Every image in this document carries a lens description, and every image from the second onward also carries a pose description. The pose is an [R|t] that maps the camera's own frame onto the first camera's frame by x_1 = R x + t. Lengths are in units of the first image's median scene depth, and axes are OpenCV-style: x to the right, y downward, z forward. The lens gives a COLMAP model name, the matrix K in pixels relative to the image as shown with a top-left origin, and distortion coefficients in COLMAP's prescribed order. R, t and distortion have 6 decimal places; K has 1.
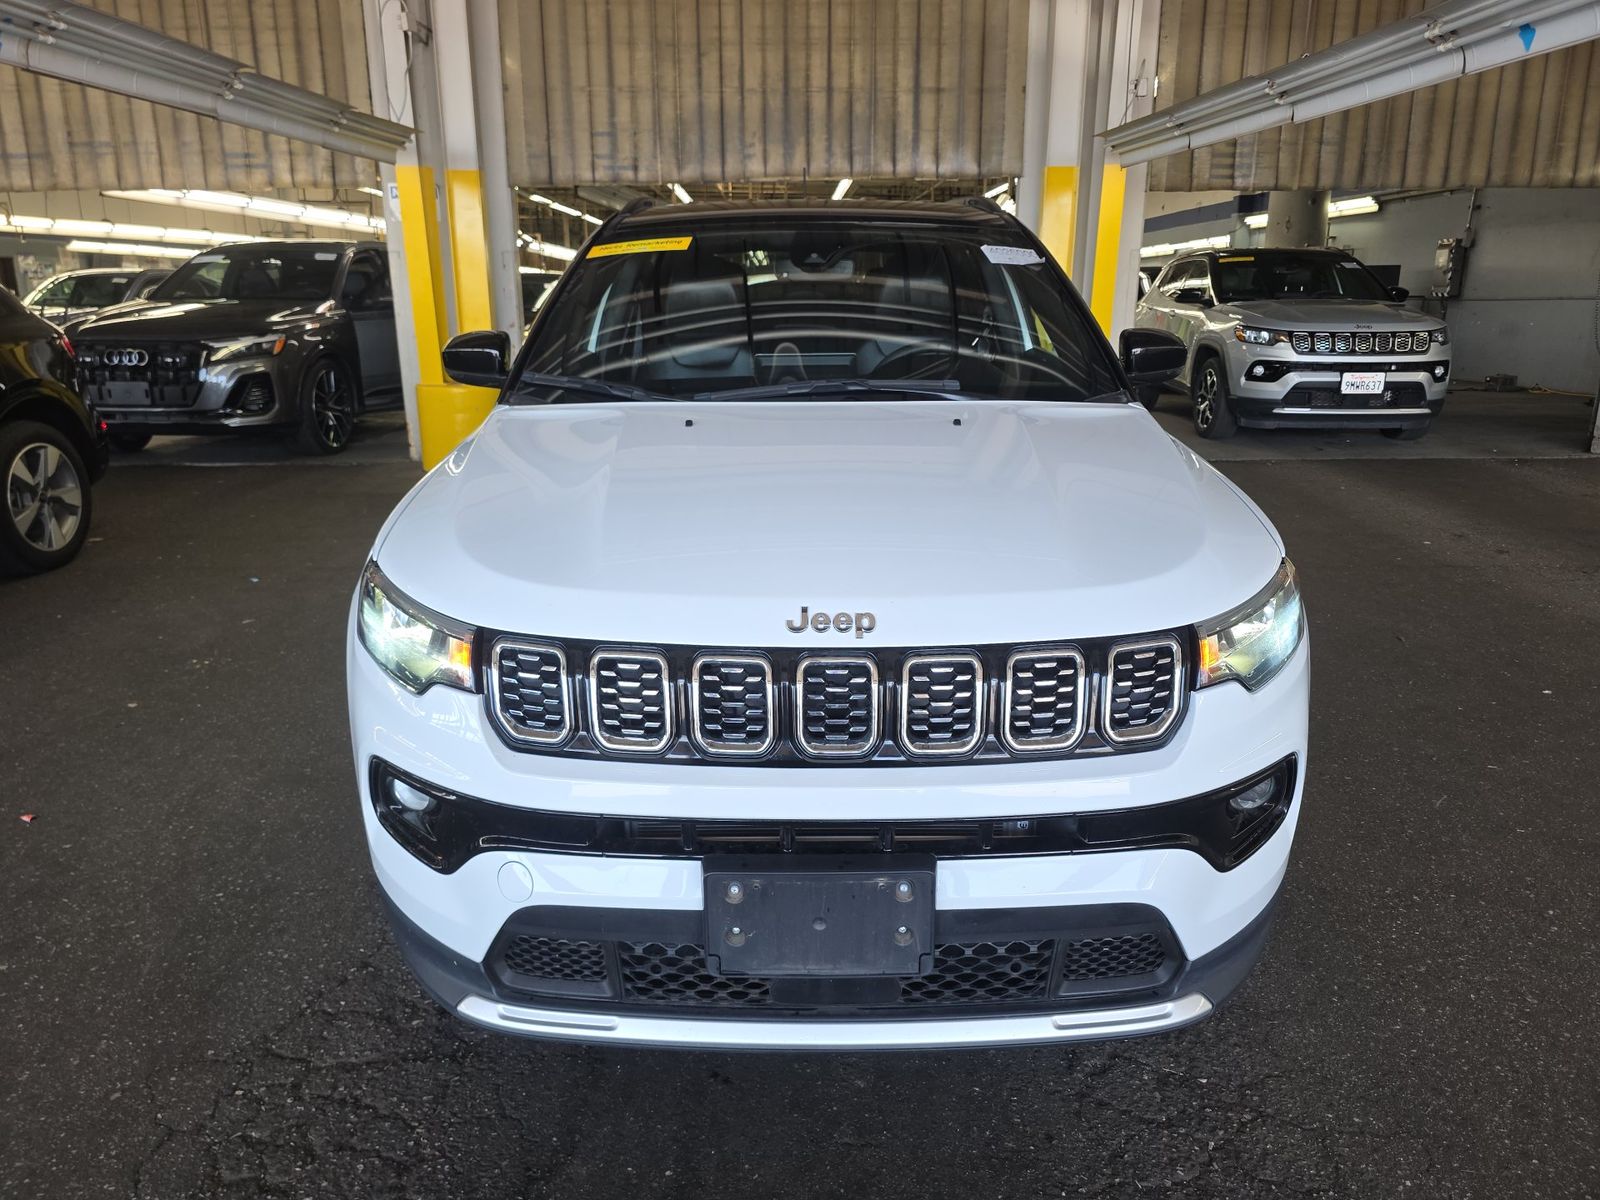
lens RADIAL K [[1089.9, 0, 802.5], [0, 1089.9, 598.2], [0, 0, 1]] dist [0.048972, -0.045335]
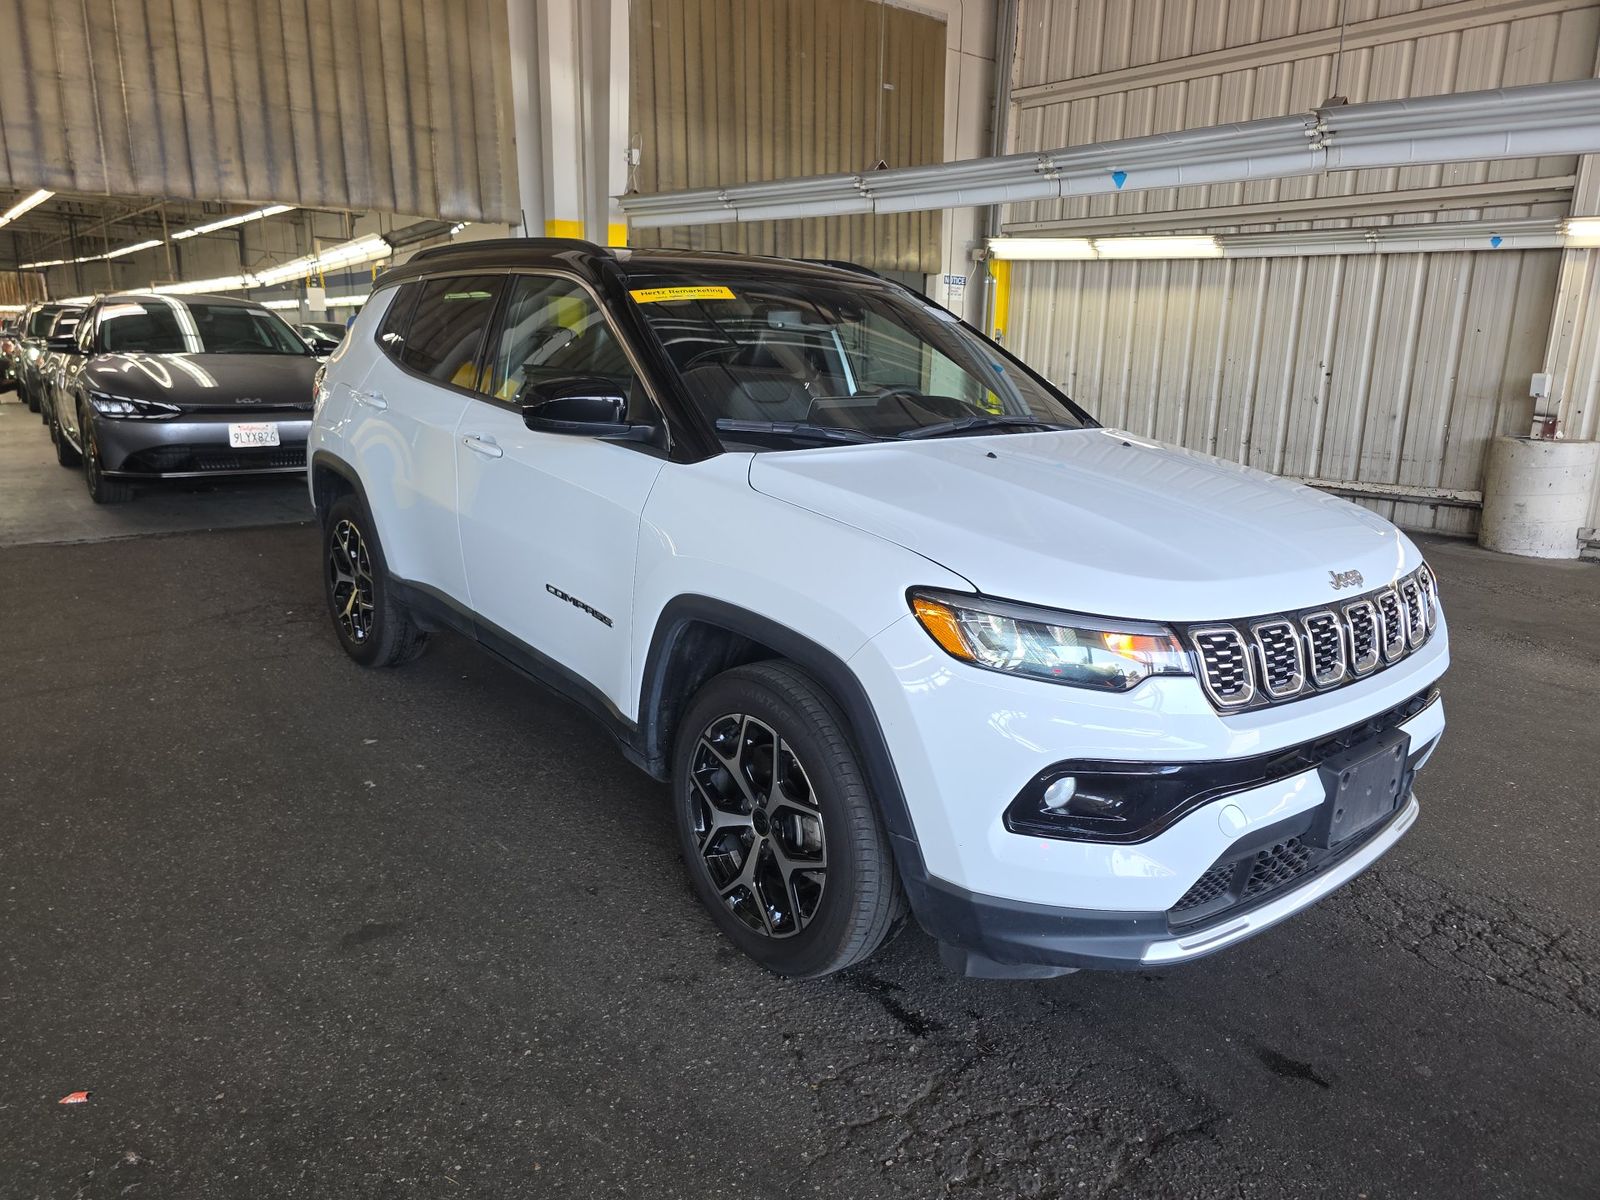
lens RADIAL K [[1089.9, 0, 787.4], [0, 1089.9, 605.8], [0, 0, 1]] dist [0.048972, -0.045335]
pose [[0.767058, -0.134951, 0.627225, -0.305381], [0.153600, 0.987824, 0.024693, -0.019311], [-0.622920, 0.077401, 0.778447, 0.072908]]
